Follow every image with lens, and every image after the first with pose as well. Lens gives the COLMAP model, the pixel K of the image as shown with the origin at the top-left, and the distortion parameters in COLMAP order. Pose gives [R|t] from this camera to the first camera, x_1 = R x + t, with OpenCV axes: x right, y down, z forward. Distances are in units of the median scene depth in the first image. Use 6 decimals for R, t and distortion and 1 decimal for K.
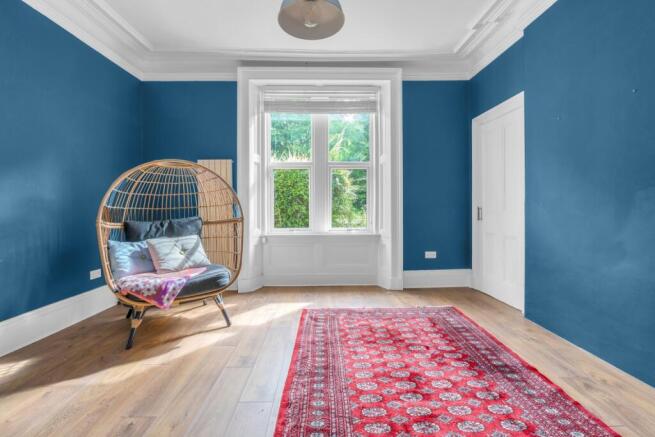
lens RADIAL K [[298.9, 0, 324.1], [0, 298.9, 206.4], [0, 0, 1]] dist [-0.001364, 0.000770]
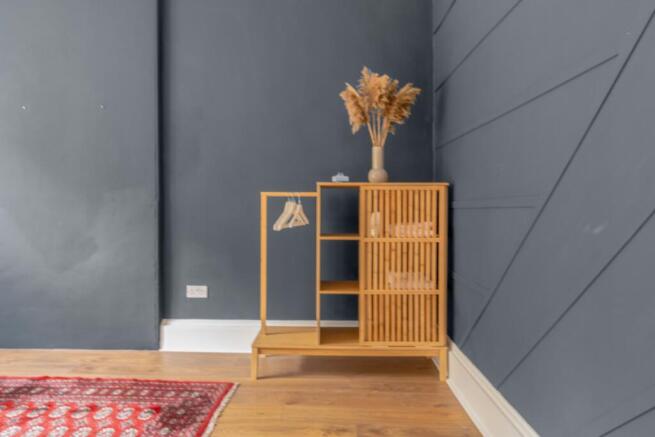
lens RADIAL K [[454.3, 0, 327.5], [0, 454.3, 218.5], [0, 0, 1]] dist [-0.003706, -0.001408]
pose [[0.033359, -0.025249, 0.999124, -0.490328], [-0.000127, 0.999681, 0.025267, 0.002958], [-0.999443, -0.000970, 0.033346, 0.040746]]
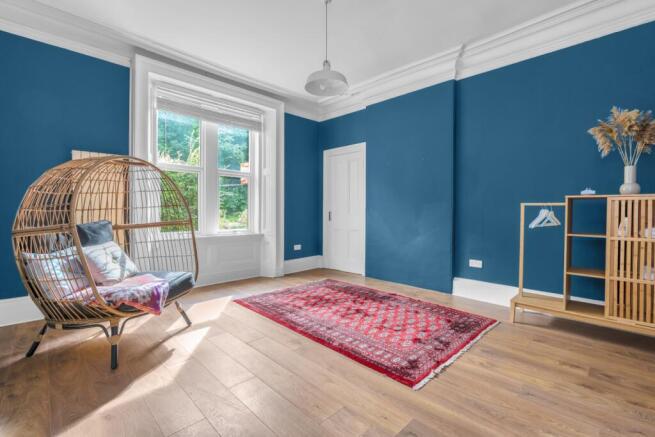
lens RADIAL K [[294.4, 0, 327.0], [0, 294.4, 213.5], [0, 0, 1]] dist [-0.005292, 0.001423]
pose [[0.720526, 0.002004, 0.693425, -0.678638], [-0.007502, 0.999960, 0.004905, 0.006062], [-0.693387, -0.008736, 0.720512, -0.053575]]
